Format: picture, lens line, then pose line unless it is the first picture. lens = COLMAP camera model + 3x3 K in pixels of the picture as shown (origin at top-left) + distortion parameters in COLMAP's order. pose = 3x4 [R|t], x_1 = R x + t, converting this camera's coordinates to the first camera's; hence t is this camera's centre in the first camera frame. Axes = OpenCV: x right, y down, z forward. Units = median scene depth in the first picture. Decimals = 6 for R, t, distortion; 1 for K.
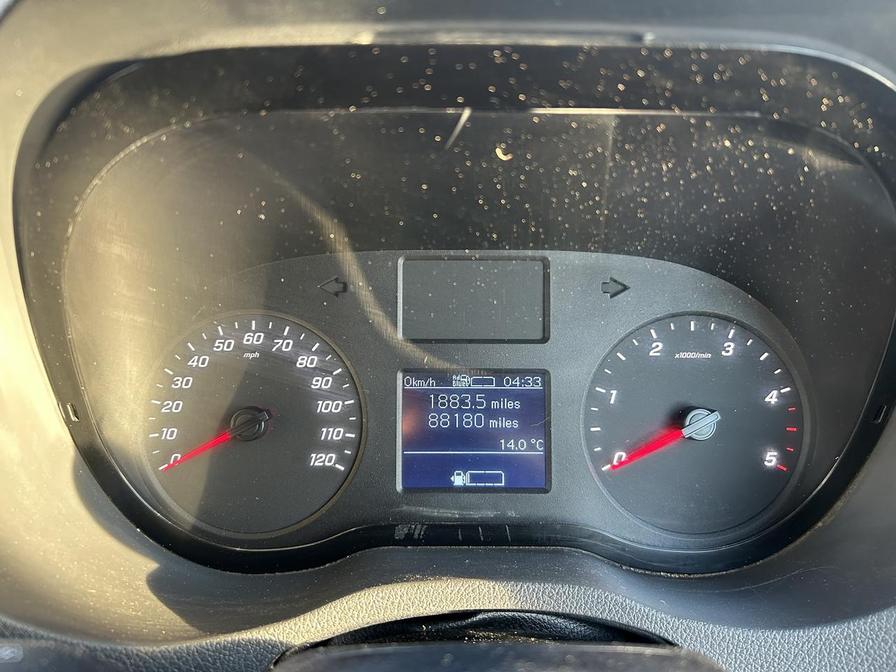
lens RADIAL K [[676.7, 0, 446.4], [0, 676.7, 336.1], [0, 0, 1]] dist [0.048628, -0.043404]
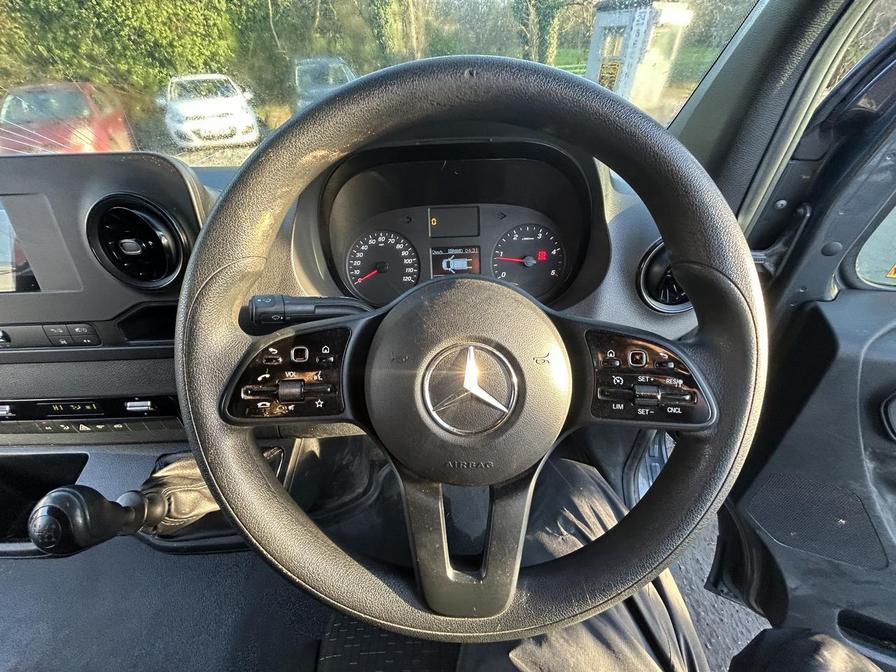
lens RADIAL K [[362.5, 0, 447.4], [0, 362.5, 340.3], [0, 0, 1]] dist [-0.000489, 0.000162]
pose [[0.998763, -0.027945, -0.041134, 0.060619], [0.036726, 0.972204, 0.231237, 0.079721], [0.033529, -0.232462, 0.972027, -0.655619]]
